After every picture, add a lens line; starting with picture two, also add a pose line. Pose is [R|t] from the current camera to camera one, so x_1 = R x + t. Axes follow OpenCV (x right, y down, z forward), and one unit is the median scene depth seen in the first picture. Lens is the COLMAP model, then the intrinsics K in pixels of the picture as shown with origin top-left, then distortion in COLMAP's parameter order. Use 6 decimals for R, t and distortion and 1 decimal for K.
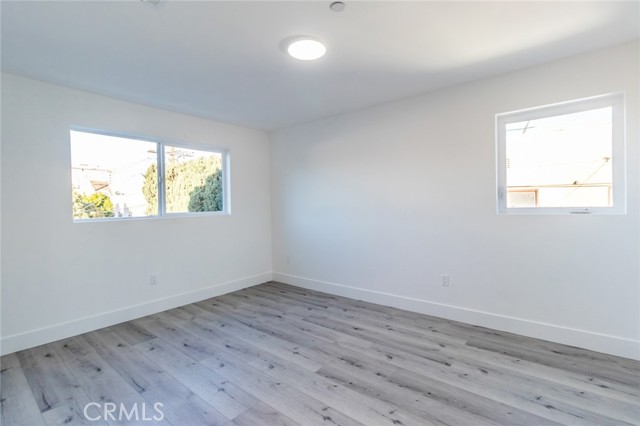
lens RADIAL K [[299.7, 0, 318.6], [0, 299.7, 208.1], [0, 0, 1]] dist [0.001869, -0.000096]
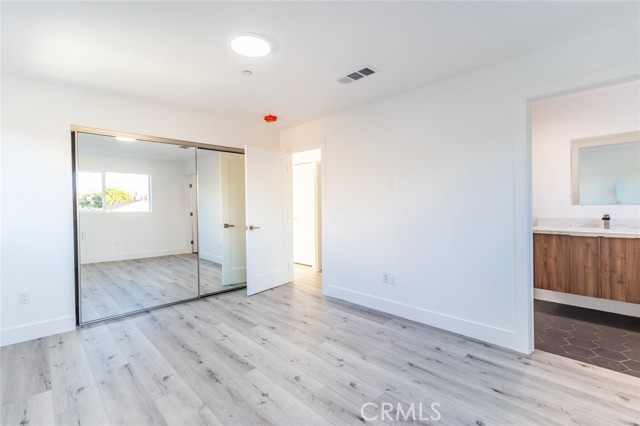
lens RADIAL K [[299.7, 0, 318.6], [0, 299.7, 208.1], [0, 0, 1]] dist [0.001869, -0.000096]
pose [[-0.992590, 0.029922, 0.117766, -0.357784], [0.031663, 0.999415, 0.012934, -0.004816], [-0.117310, 0.016567, -0.992957, 1.957017]]
